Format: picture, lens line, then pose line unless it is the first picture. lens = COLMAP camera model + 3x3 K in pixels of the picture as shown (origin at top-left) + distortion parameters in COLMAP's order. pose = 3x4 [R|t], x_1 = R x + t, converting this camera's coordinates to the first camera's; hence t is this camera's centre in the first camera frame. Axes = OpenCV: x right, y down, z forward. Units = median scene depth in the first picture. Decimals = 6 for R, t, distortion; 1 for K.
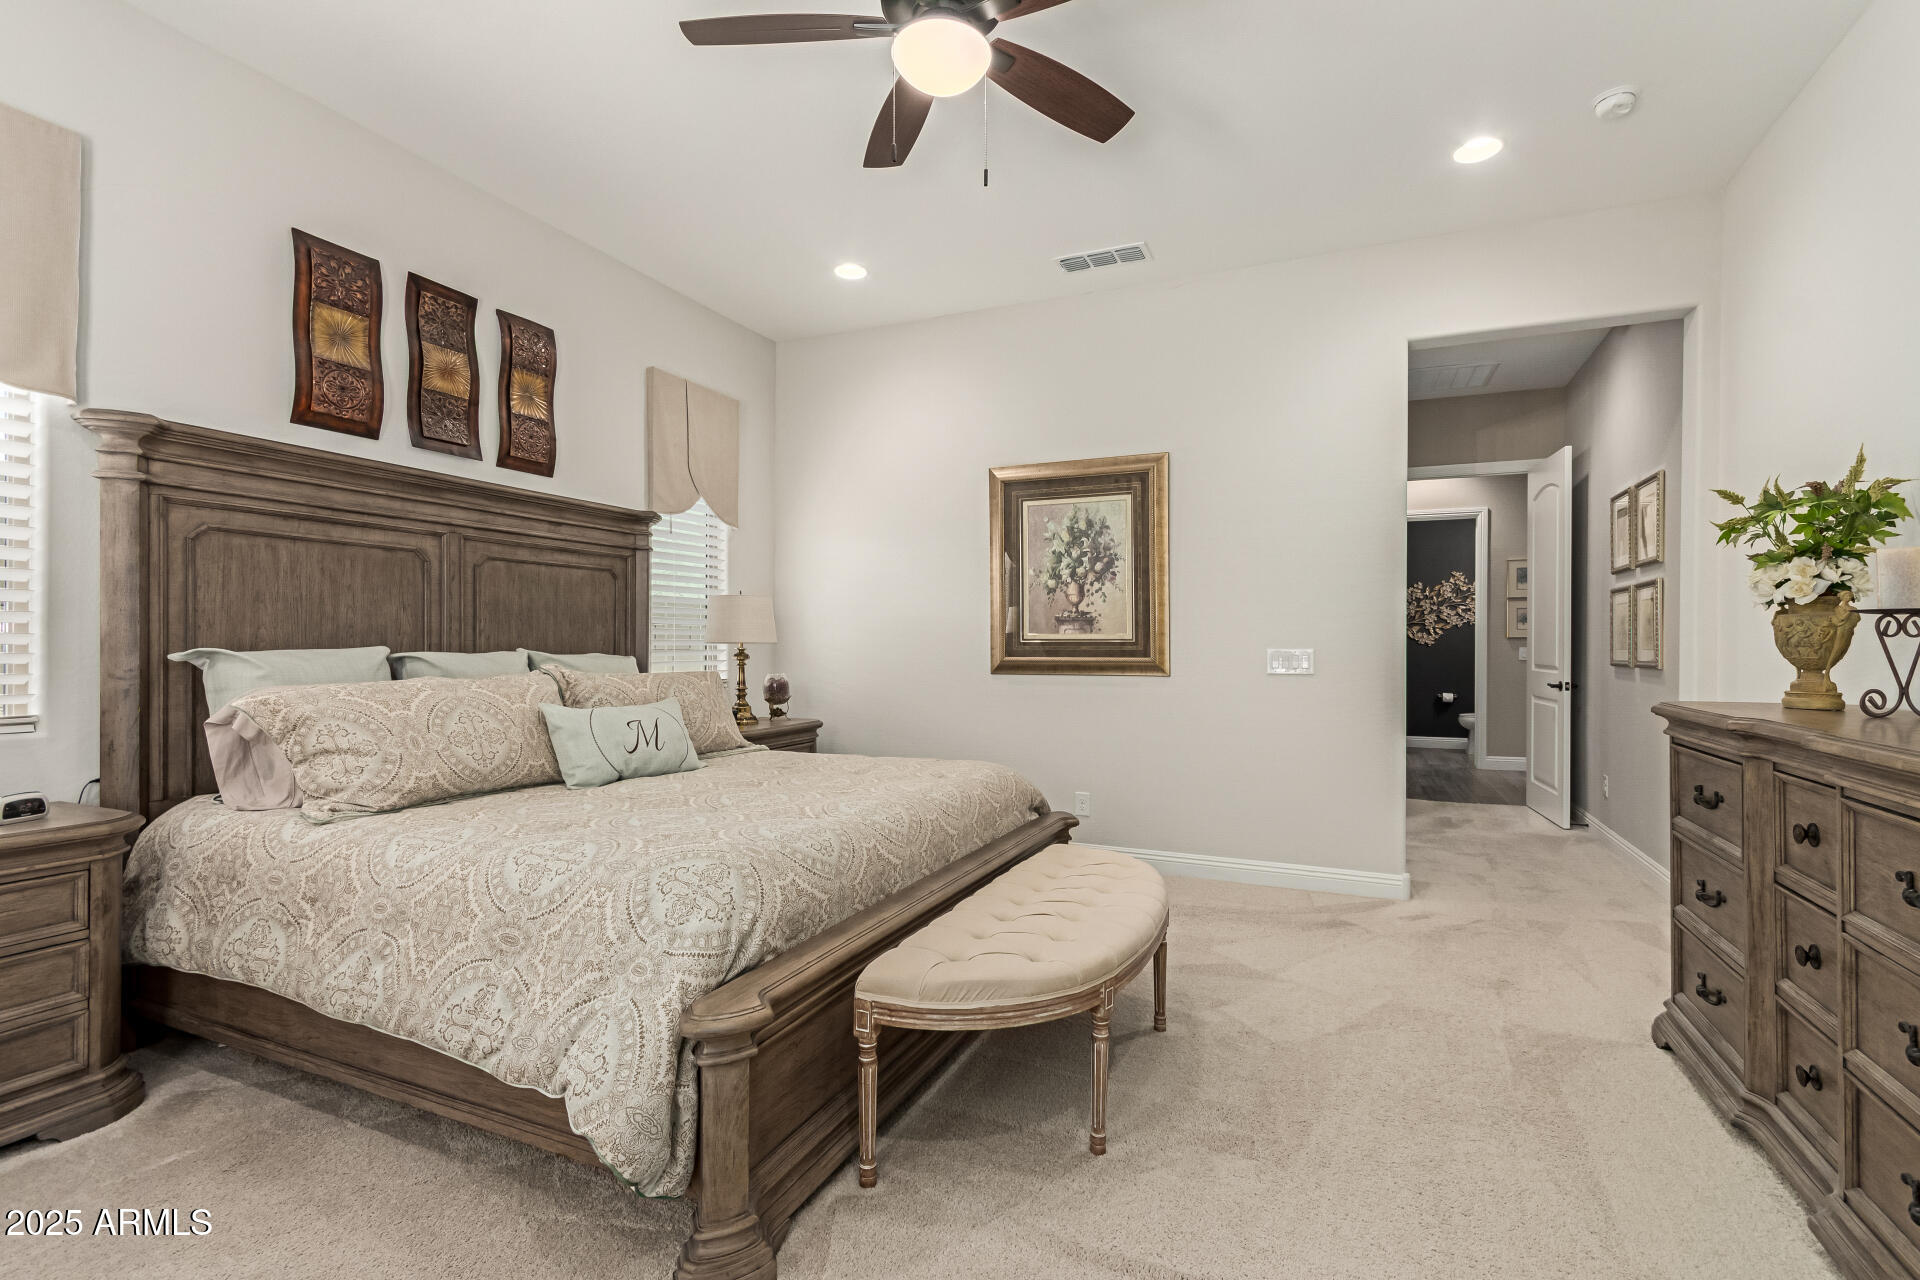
lens RADIAL K [[888.5, 0, 957.1], [0, 888.5, 649.1], [0, 0, 1]] dist [0.001903, -0.000037]
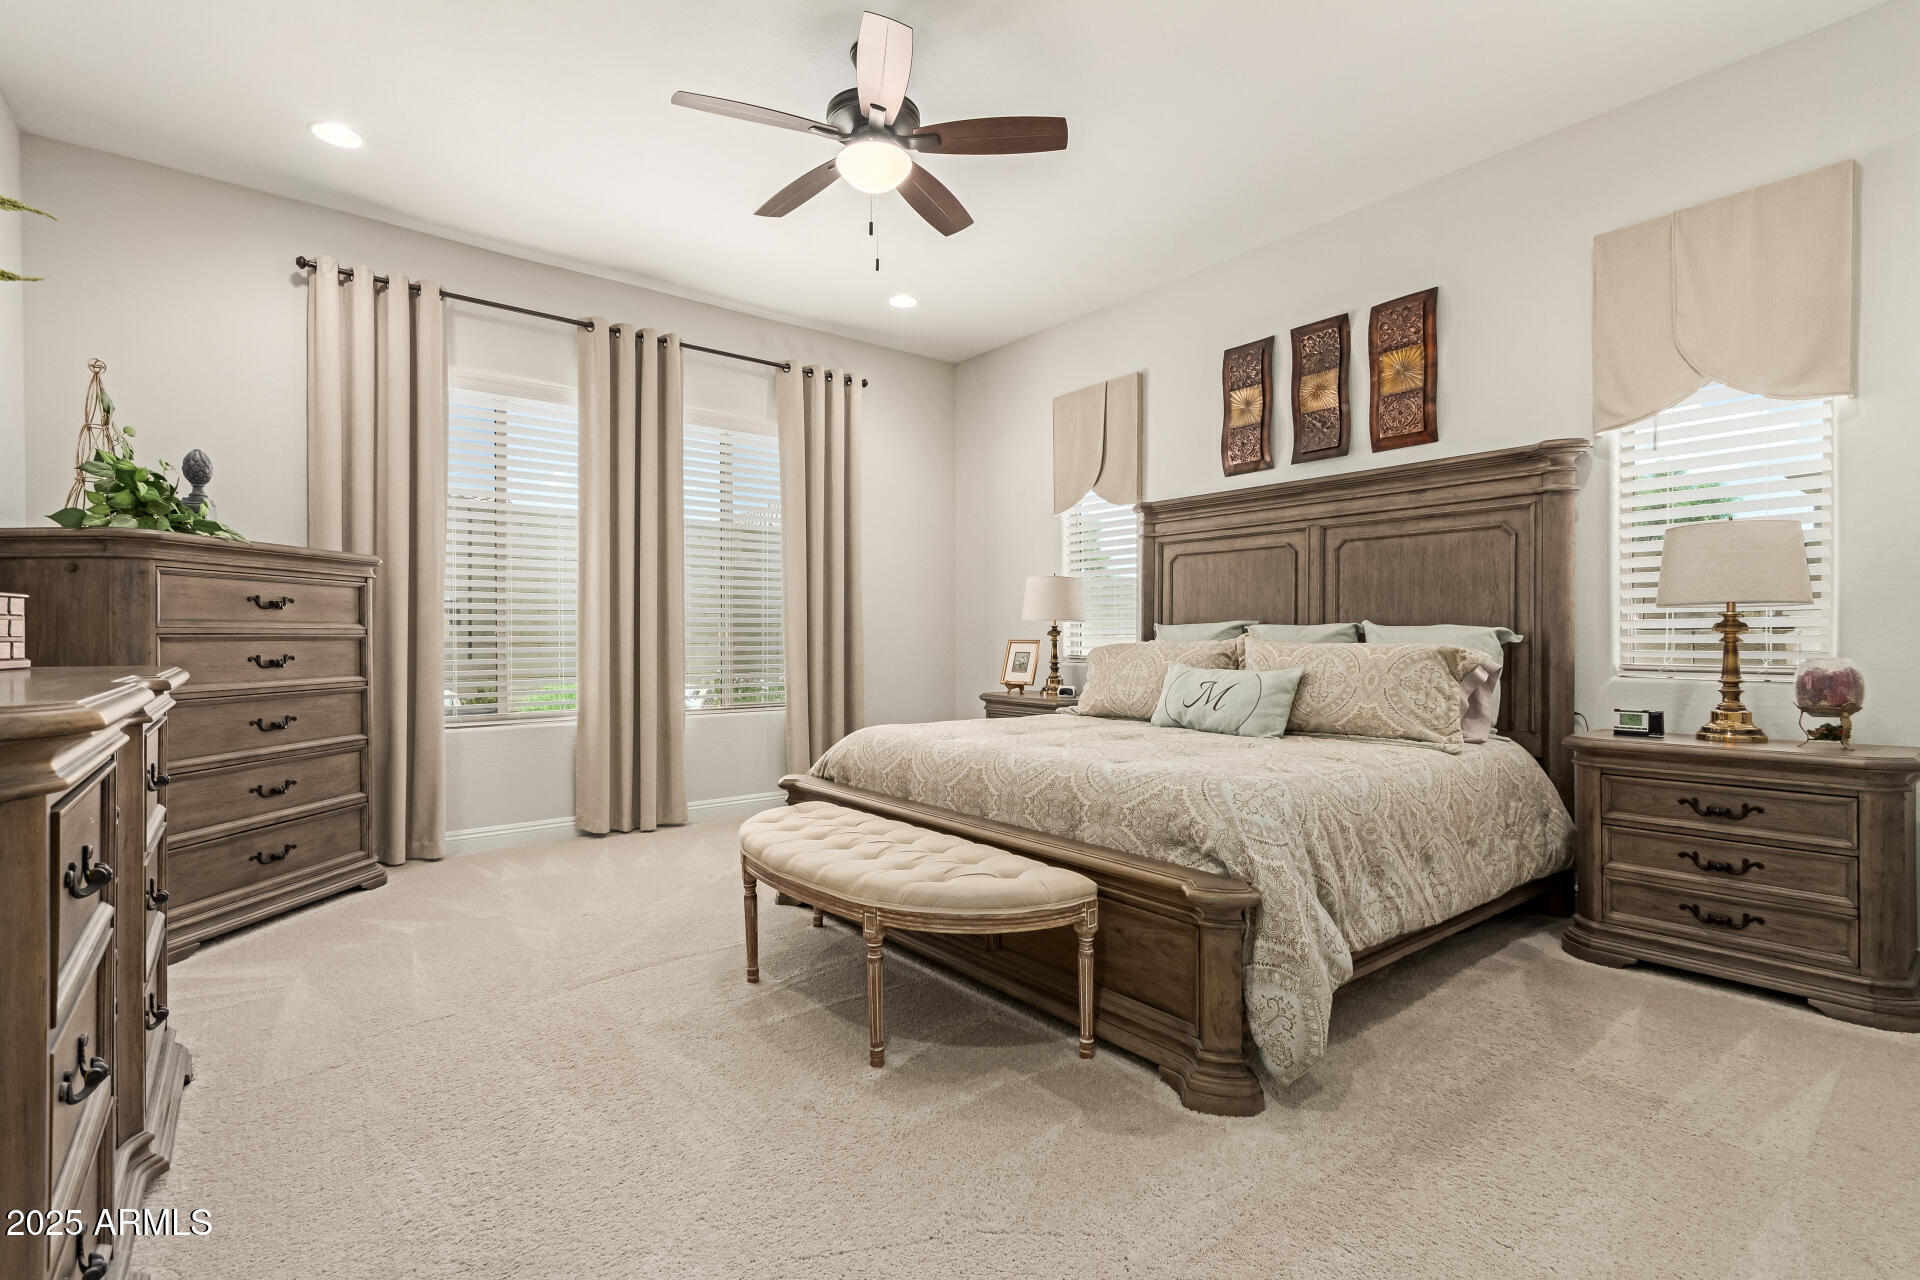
lens RADIAL K [[888.5, 0, 954.1], [0, 888.5, 634.1], [0, 0, 1]] dist [0.001903, -0.000037]
pose [[-0.446749, -0.005324, -0.894643, 0.699393], [-0.001908, 0.999986, -0.004998, 0.022307], [0.894657, -0.000525, -0.446753, 1.059862]]
